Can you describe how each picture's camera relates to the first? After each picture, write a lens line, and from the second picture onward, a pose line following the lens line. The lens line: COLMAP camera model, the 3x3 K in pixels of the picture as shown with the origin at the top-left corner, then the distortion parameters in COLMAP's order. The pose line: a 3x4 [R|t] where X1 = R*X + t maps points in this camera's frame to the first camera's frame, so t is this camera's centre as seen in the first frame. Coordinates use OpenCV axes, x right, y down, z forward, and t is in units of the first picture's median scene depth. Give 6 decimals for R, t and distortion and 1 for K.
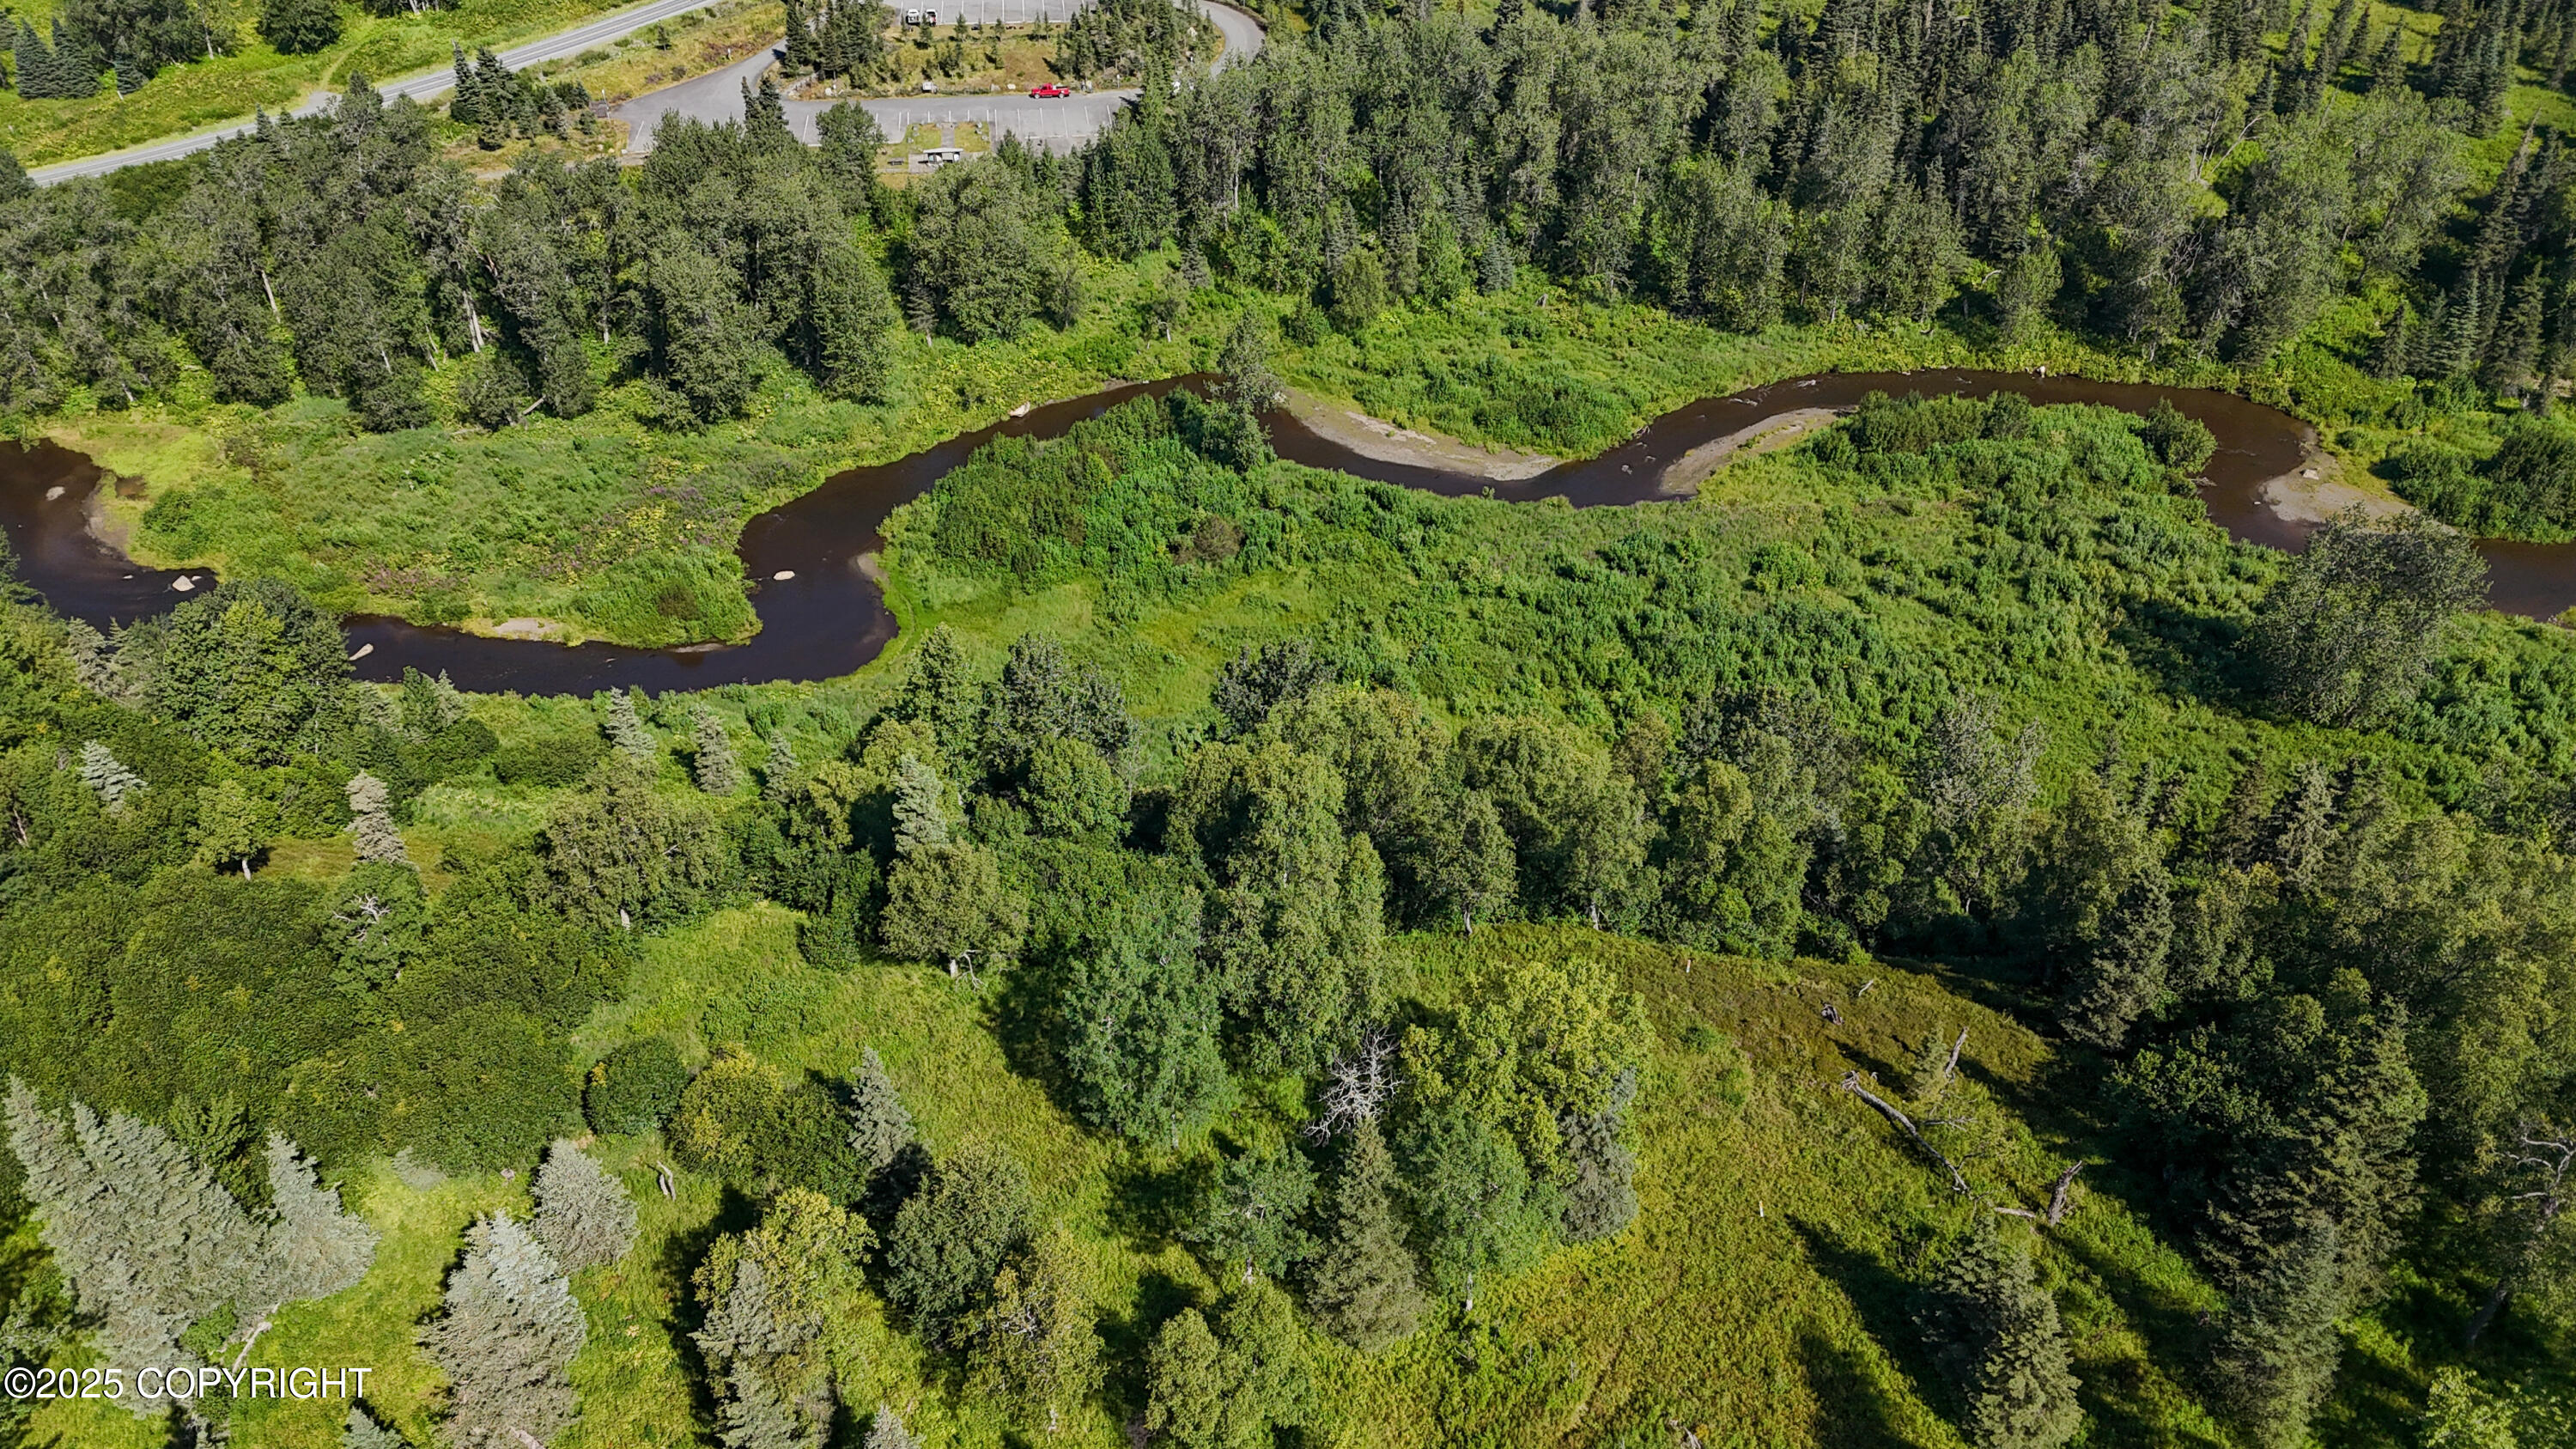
lens RADIAL K [[1875.9, 0, 1283.0], [0, 1875.9, 729.1], [0, 0, 1]] dist [0.078704, -0.087503]
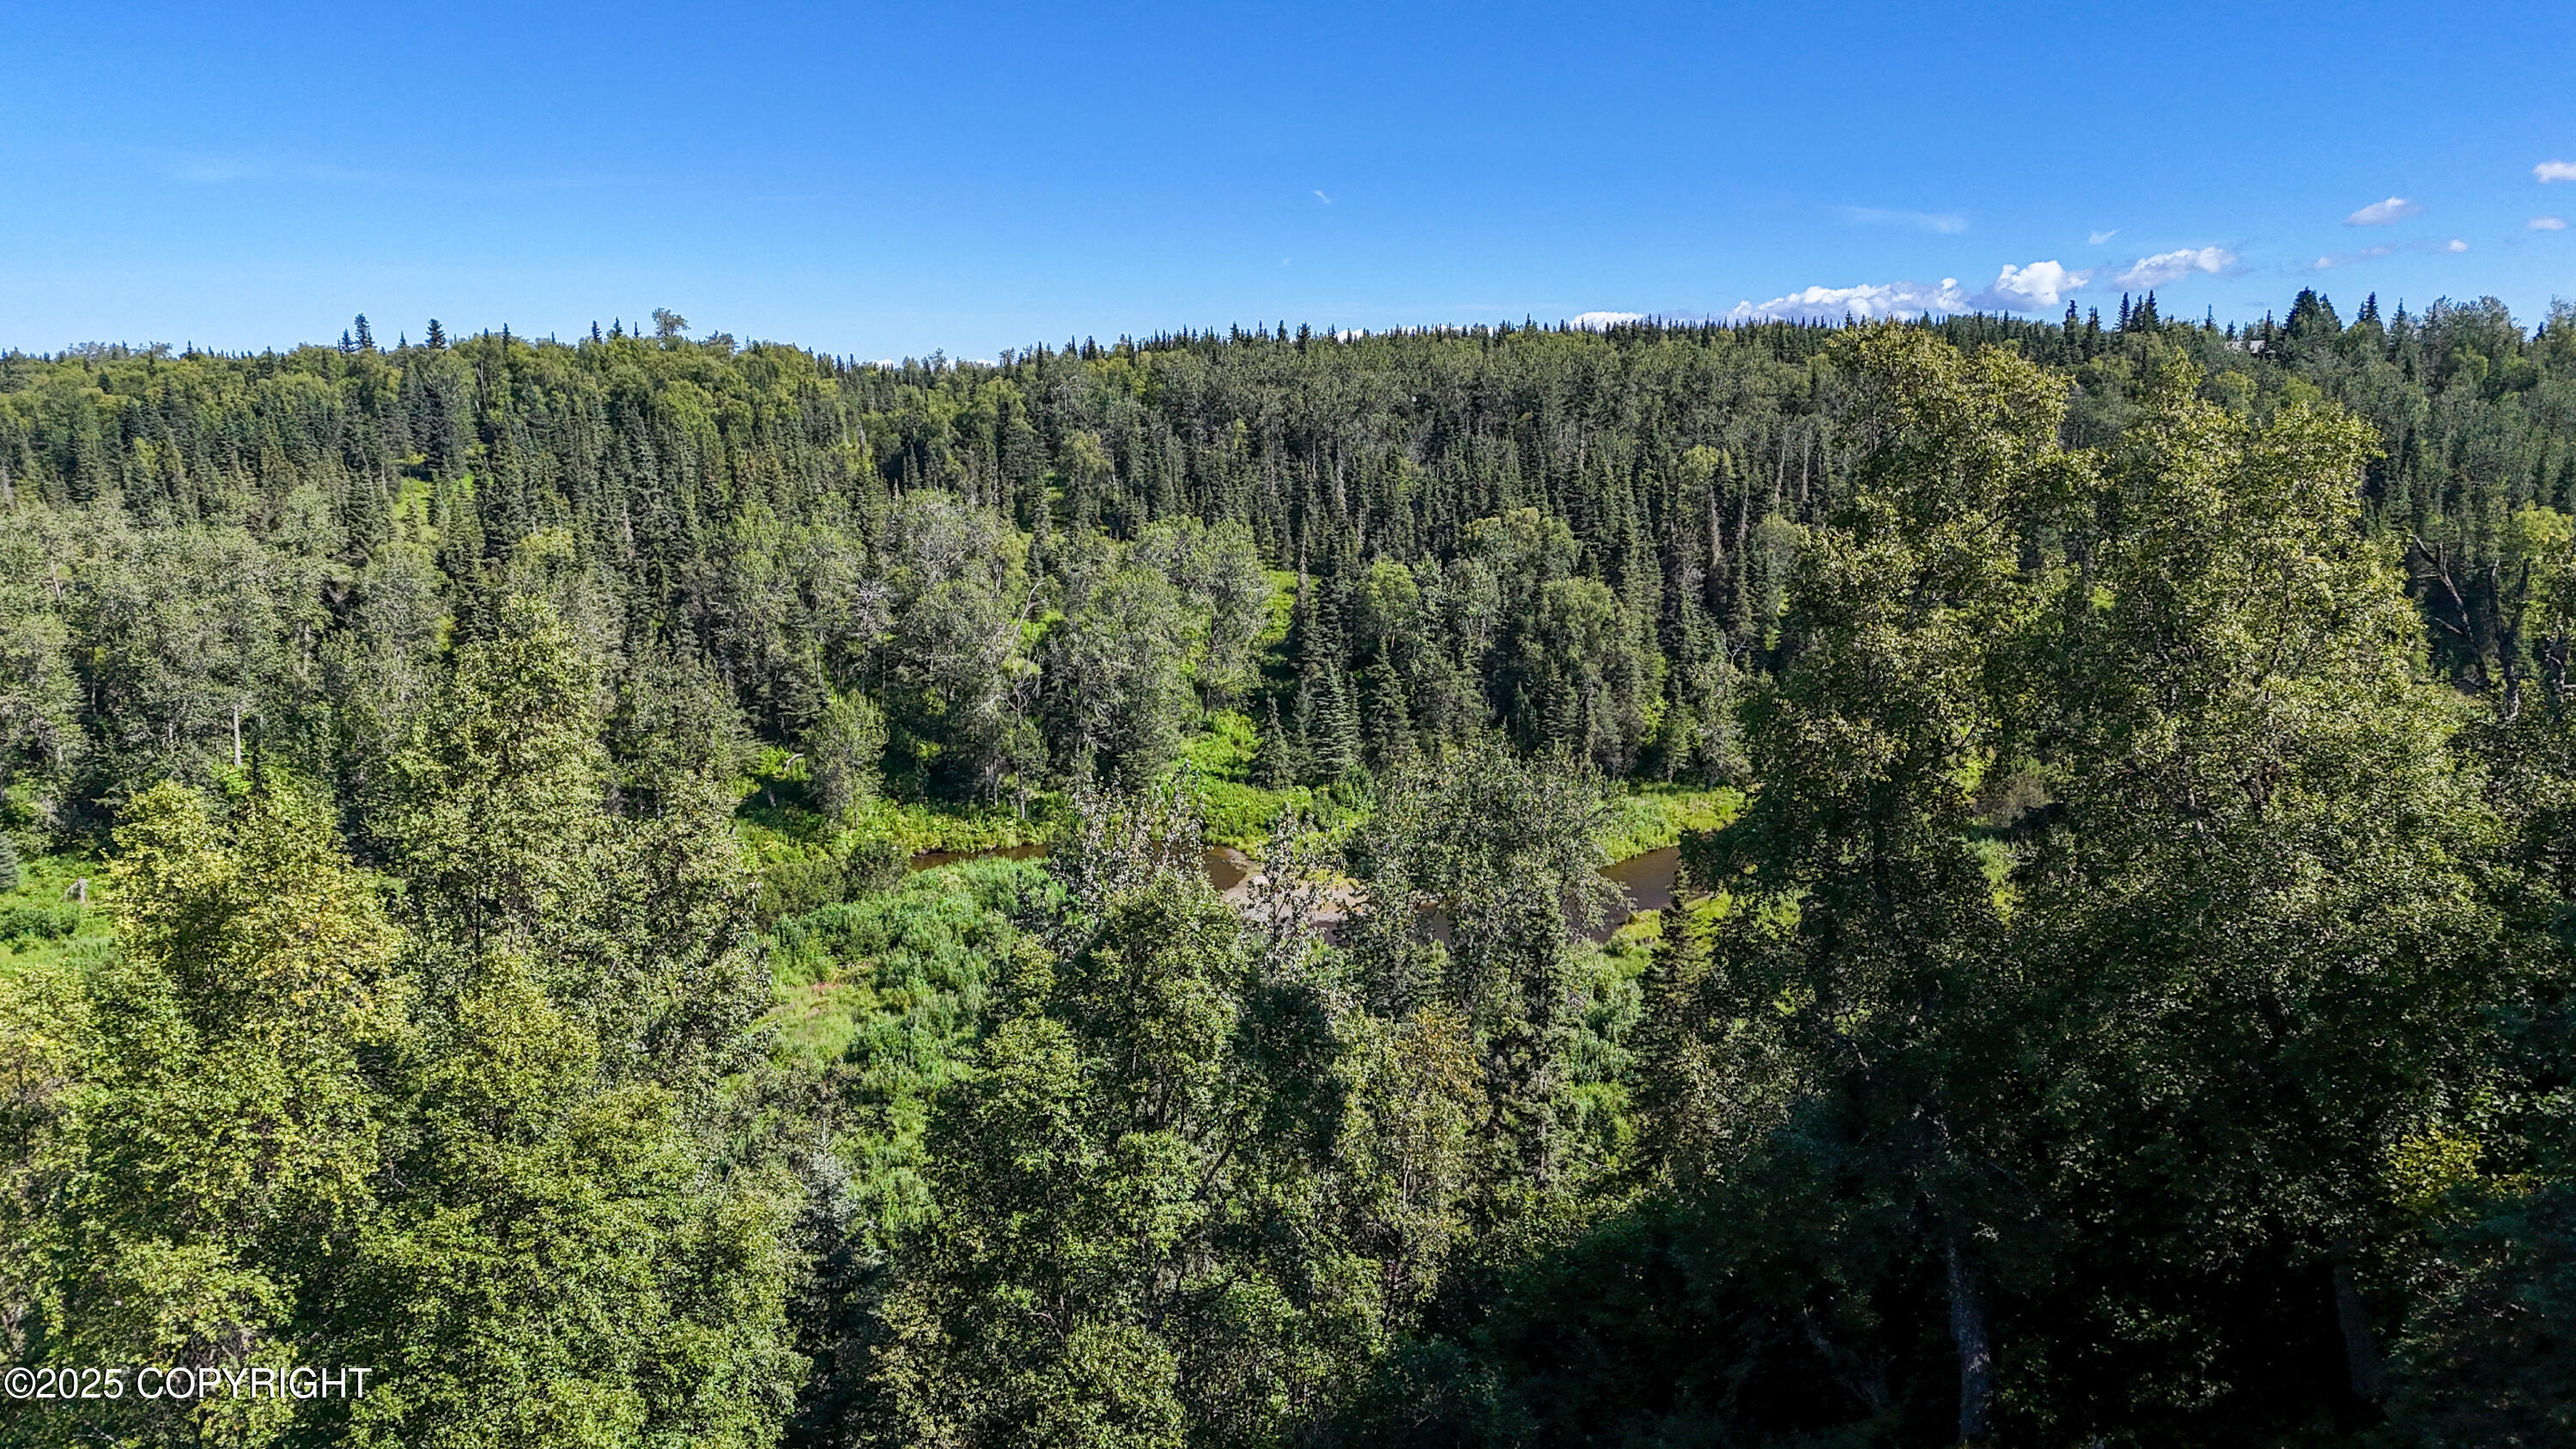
lens RADIAL K [[1875.9, 0, 1283.0], [0, 1875.9, 729.1], [0, 0, 1]] dist [0.078704, -0.087503]
pose [[0.799152, -0.102881, 0.592260, 0.100418], [0.345024, 0.885303, -0.311765, 0.047999], [-0.492255, 0.453491, 0.742988, 0.388191]]
